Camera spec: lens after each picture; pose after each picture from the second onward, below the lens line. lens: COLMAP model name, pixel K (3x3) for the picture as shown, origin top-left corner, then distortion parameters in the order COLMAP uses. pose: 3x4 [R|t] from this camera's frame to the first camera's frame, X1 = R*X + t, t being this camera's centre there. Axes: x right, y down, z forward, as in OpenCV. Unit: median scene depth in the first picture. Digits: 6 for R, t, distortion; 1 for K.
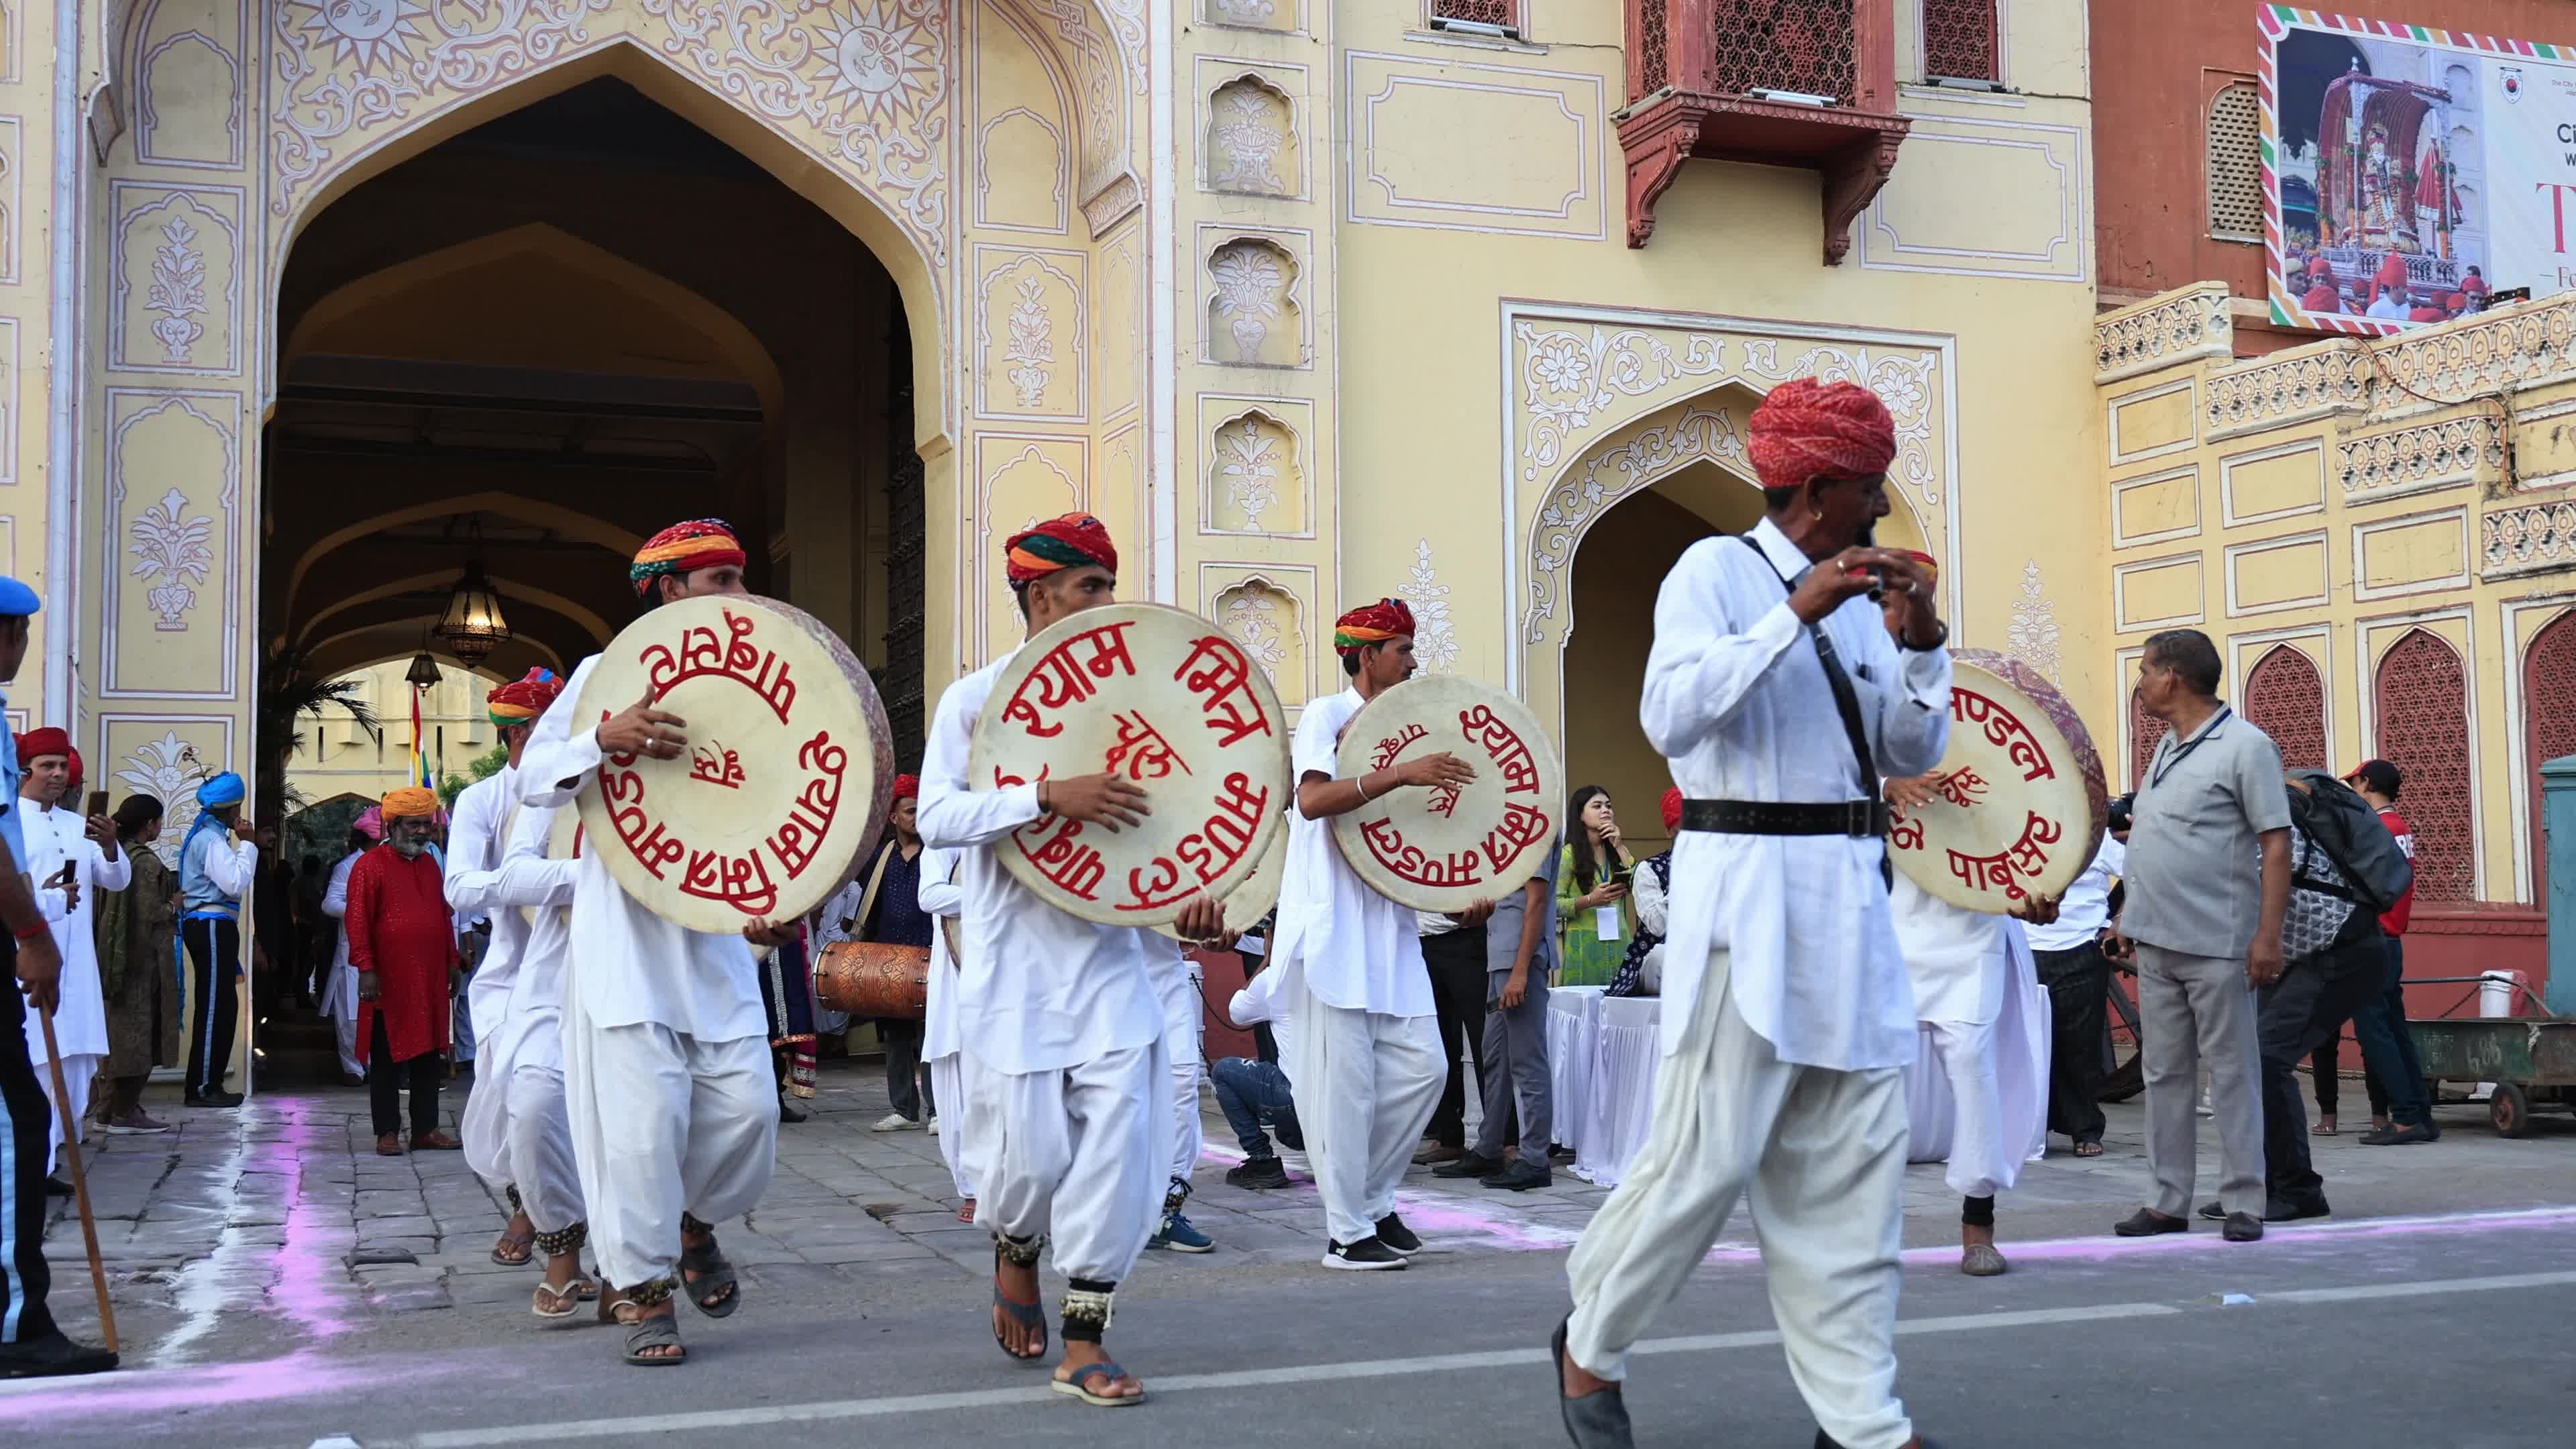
lens RADIAL K [[2637.2, 0, 1258.9], [0, 2637.2, 728.2], [0, 0, 1]] dist [-0.029917, 0.086170]
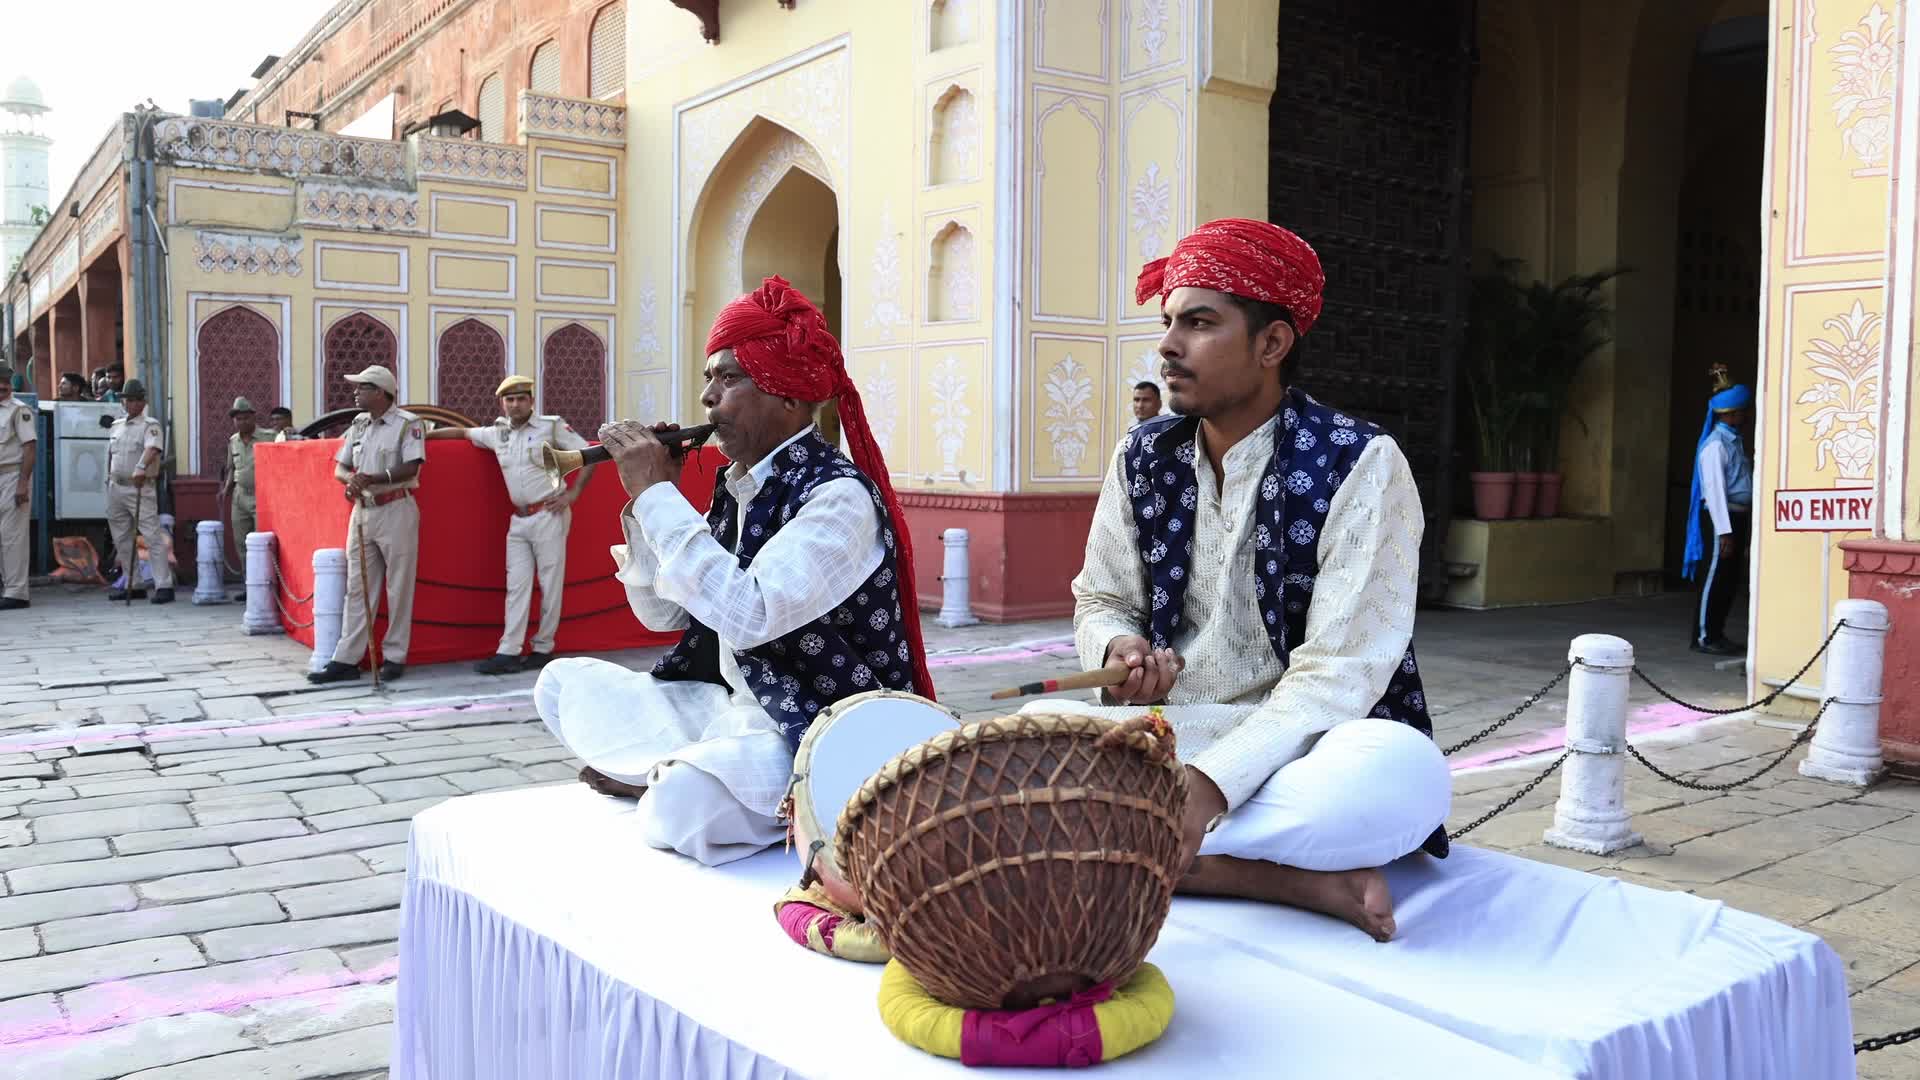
lens RADIAL K [[1444.2, 0, 960.0], [0, 1444.2, 540.0], [0, 0, 1]] dist [-0.097690, 0.051987]
pose [[0.274927, 0.074314, -0.958589, 0.241803], [0.044715, 0.994941, 0.089957, 0.027020], [0.960425, -0.067594, 0.270214, 0.638701]]
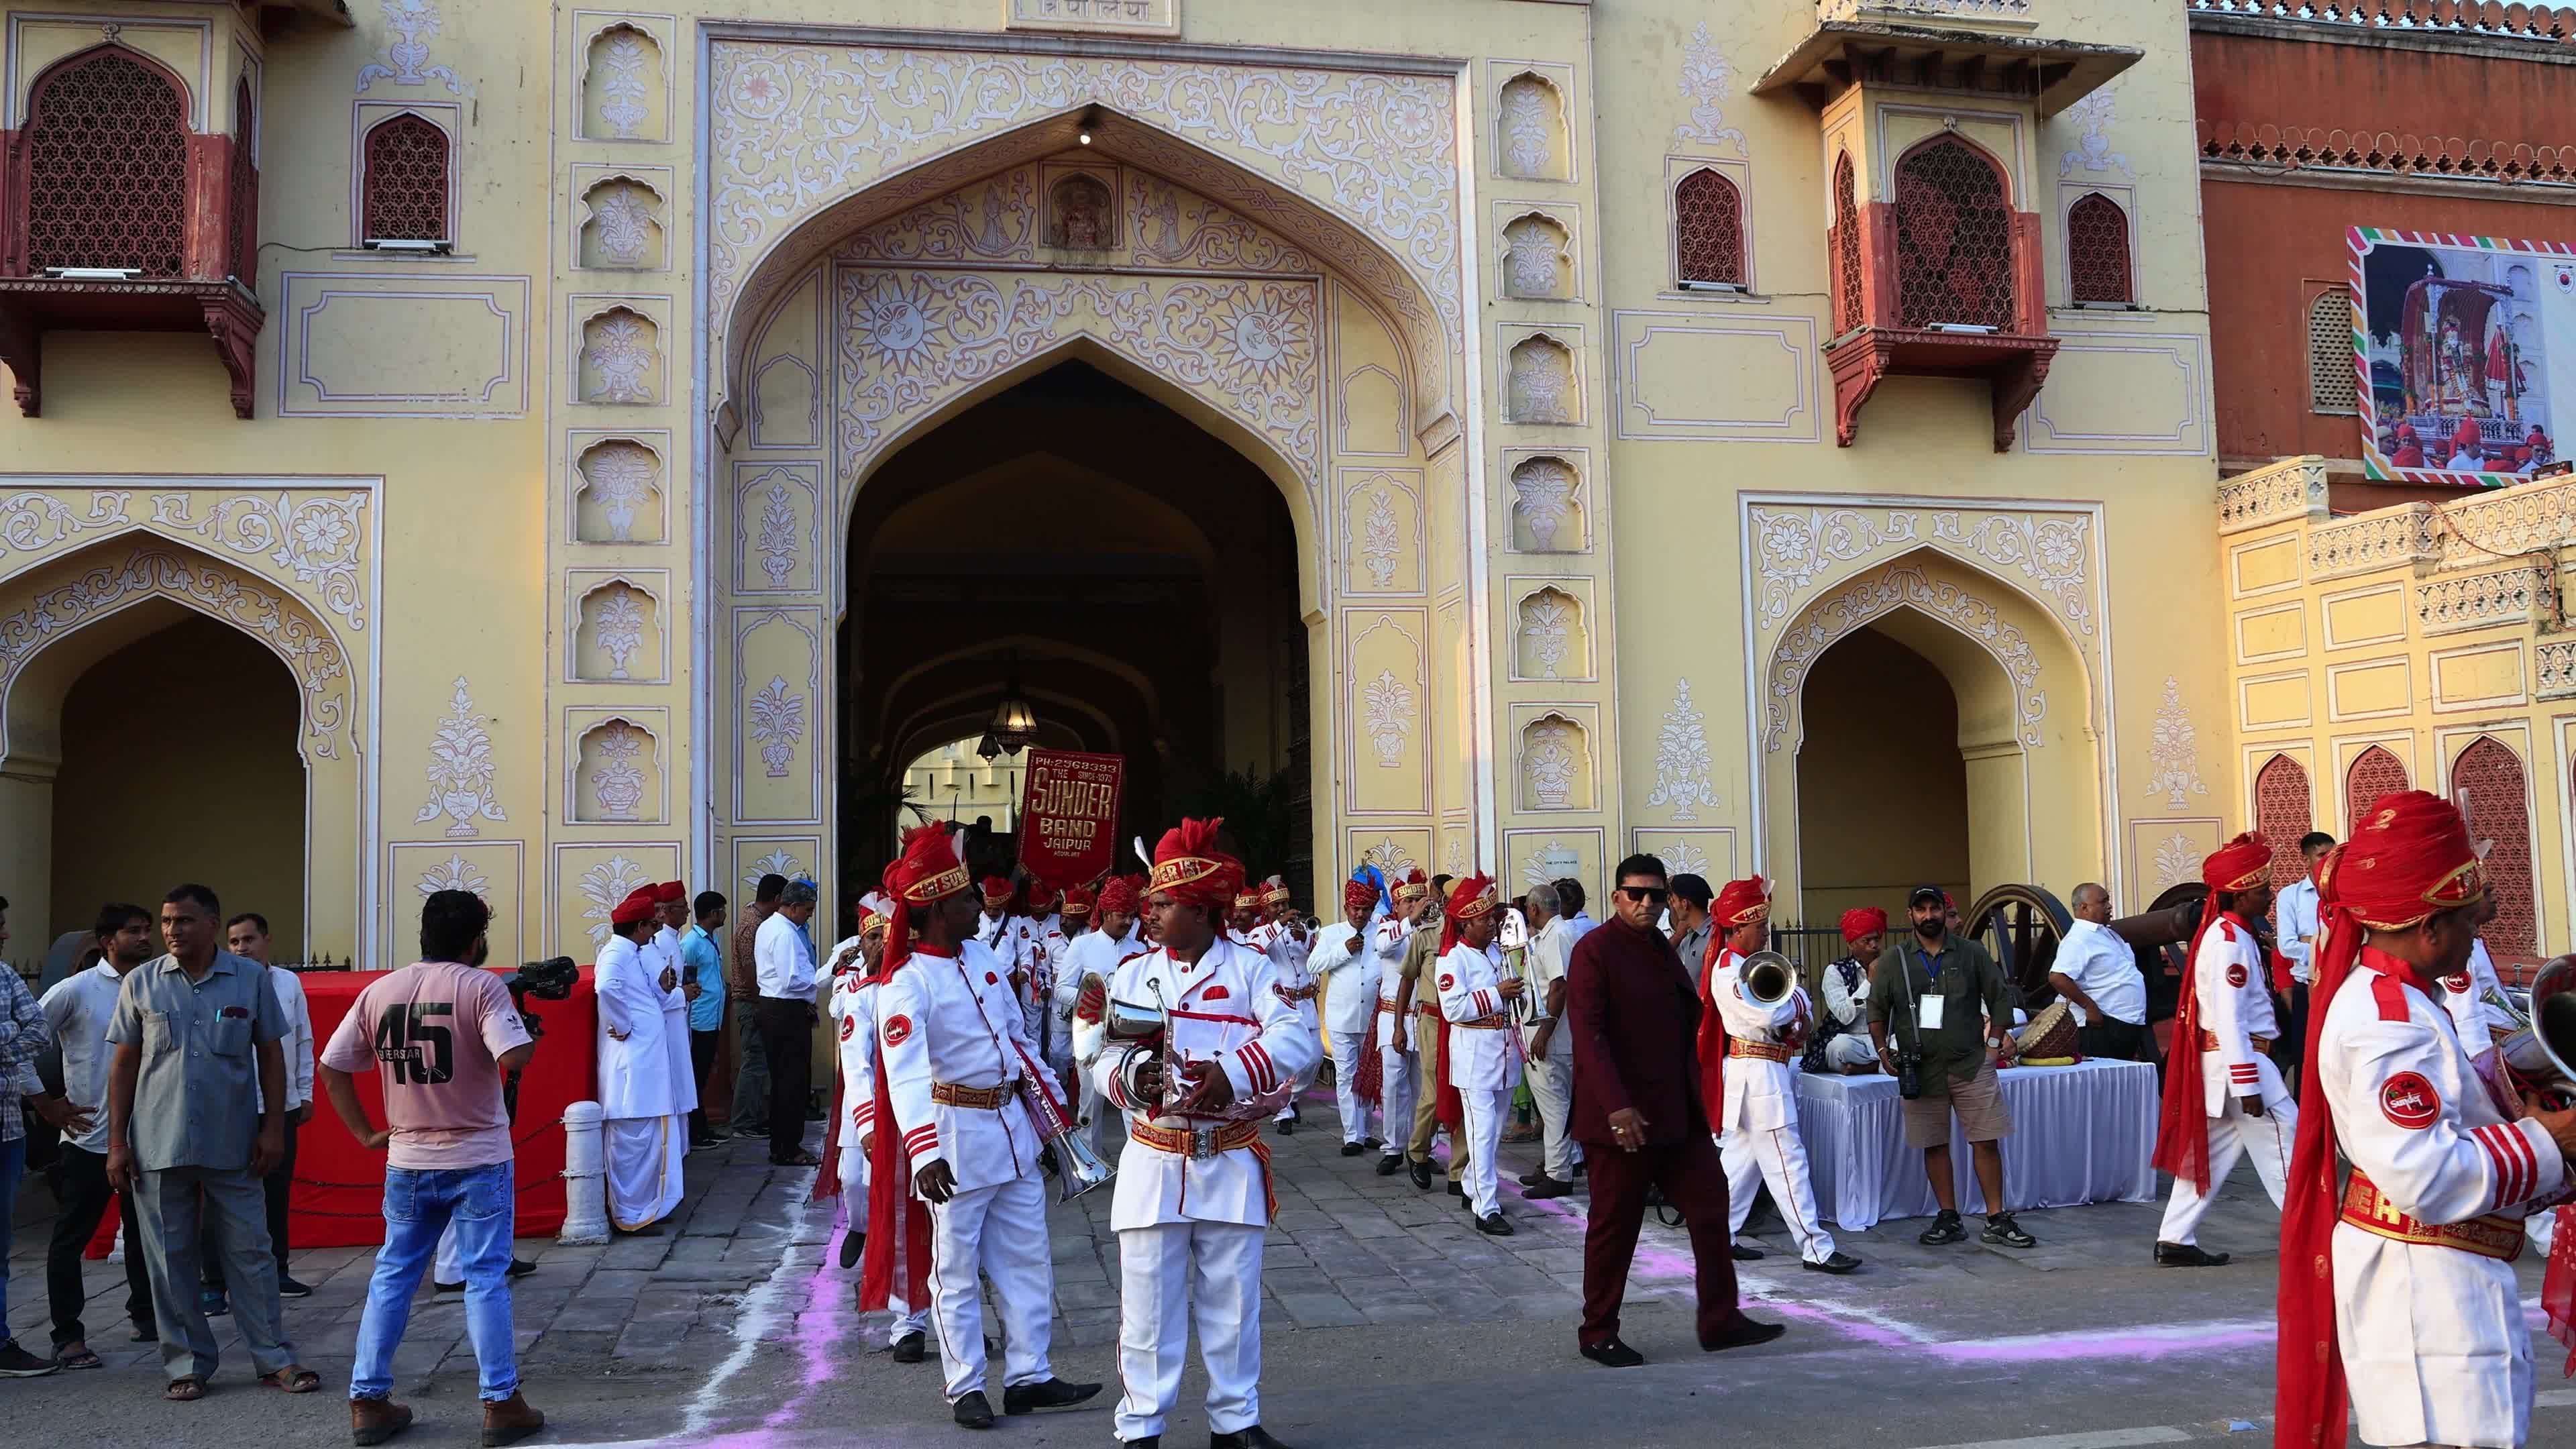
lens RADIAL K [[1962.5, 0, 1271.1], [0, 1962.5, 733.2], [0, 0, 1]] dist [-0.106527, 0.092694]
pose [[0.984142, -0.021741, -0.176046, 0.032109], [0.020946, 0.999760, -0.006372, -0.043361], [0.176143, 0.002584, 0.984361, 0.008204]]
